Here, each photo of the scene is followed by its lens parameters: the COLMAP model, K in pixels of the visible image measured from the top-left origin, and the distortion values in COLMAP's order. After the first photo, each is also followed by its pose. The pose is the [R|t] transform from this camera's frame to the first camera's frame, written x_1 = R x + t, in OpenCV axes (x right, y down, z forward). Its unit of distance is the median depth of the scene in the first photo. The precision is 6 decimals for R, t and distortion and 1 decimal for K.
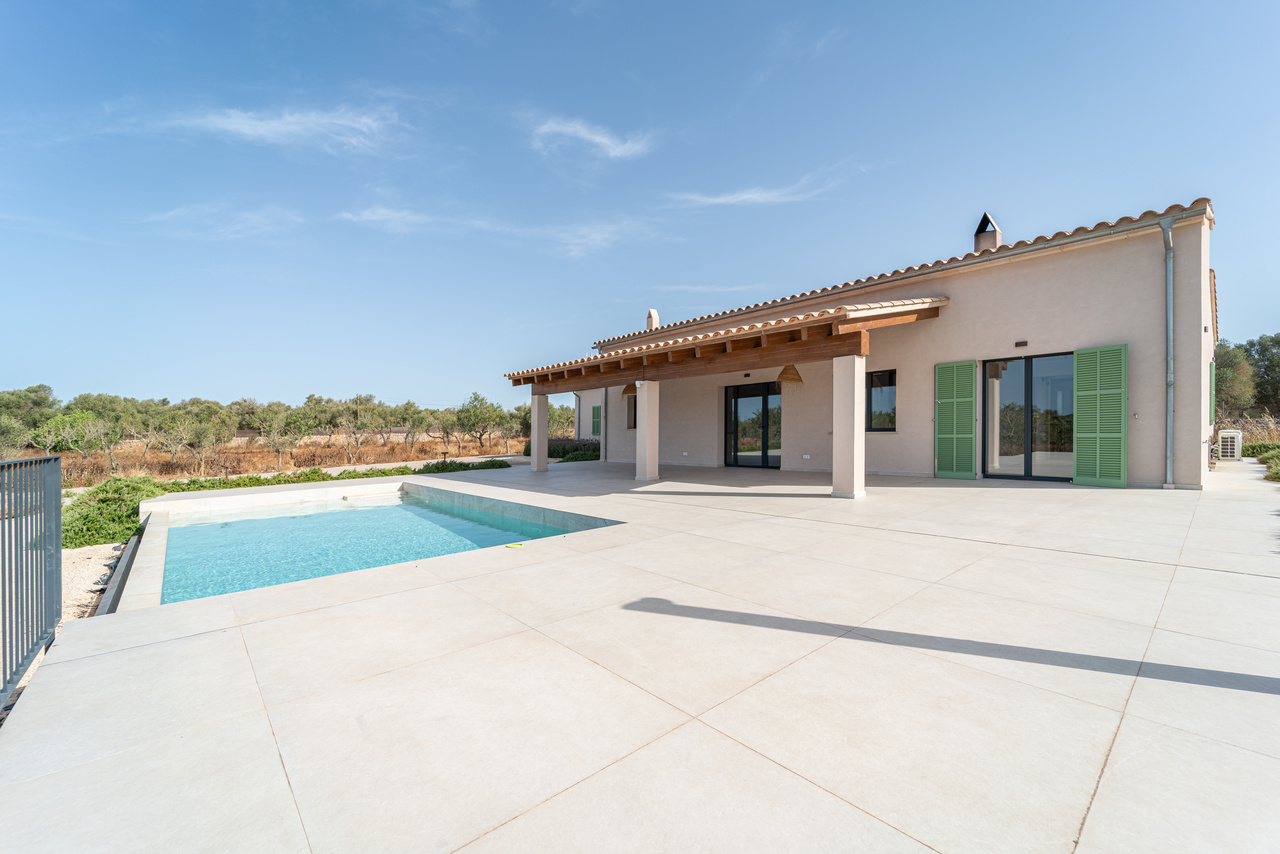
lens RADIAL K [[529.8, 0, 644.9], [0, 529.8, 421.2], [0, 0, 1]] dist [0.001818, 0.000160]
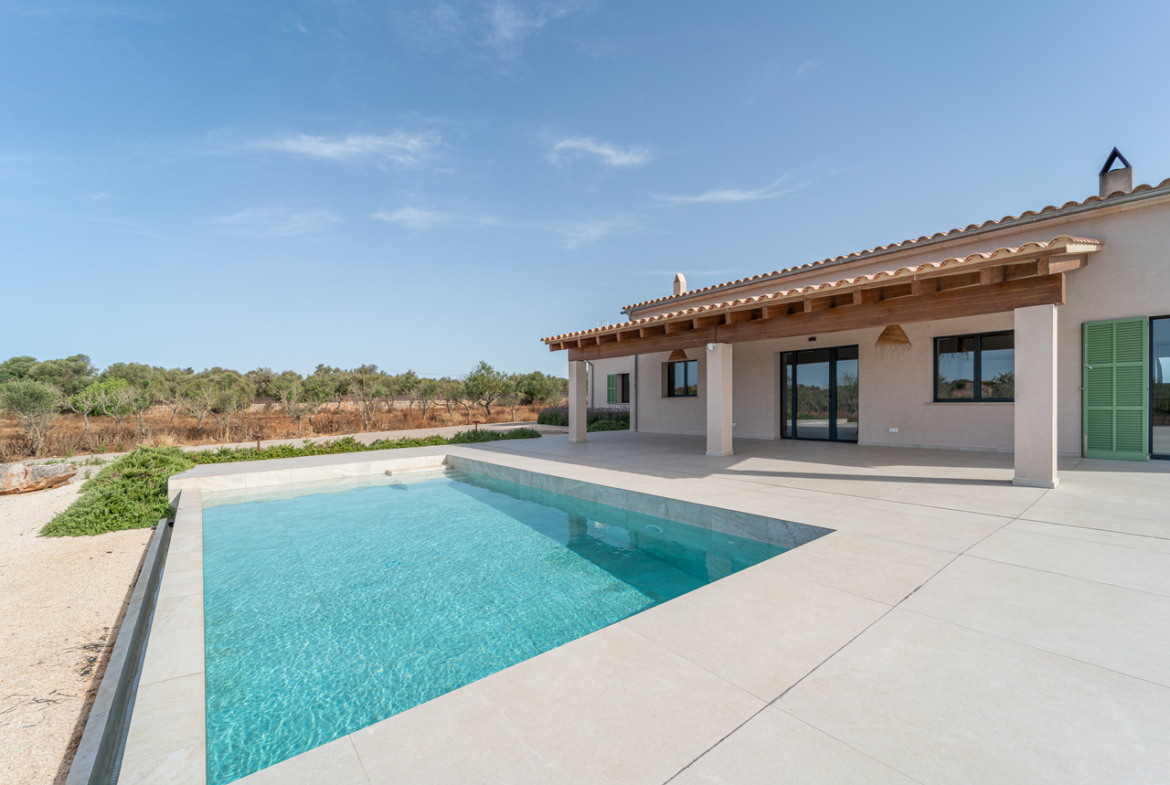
lens RADIAL K [[476.1, 0, 586.5], [0, 476.1, 397.8], [0, 0, 1]] dist [0.003759, -0.000277]
pose [[0.999169, 0.005090, -0.040439, -0.126602], [-0.004504, 0.999884, 0.014554, 0.002892], [0.040508, -0.014360, 0.999076, 0.132807]]
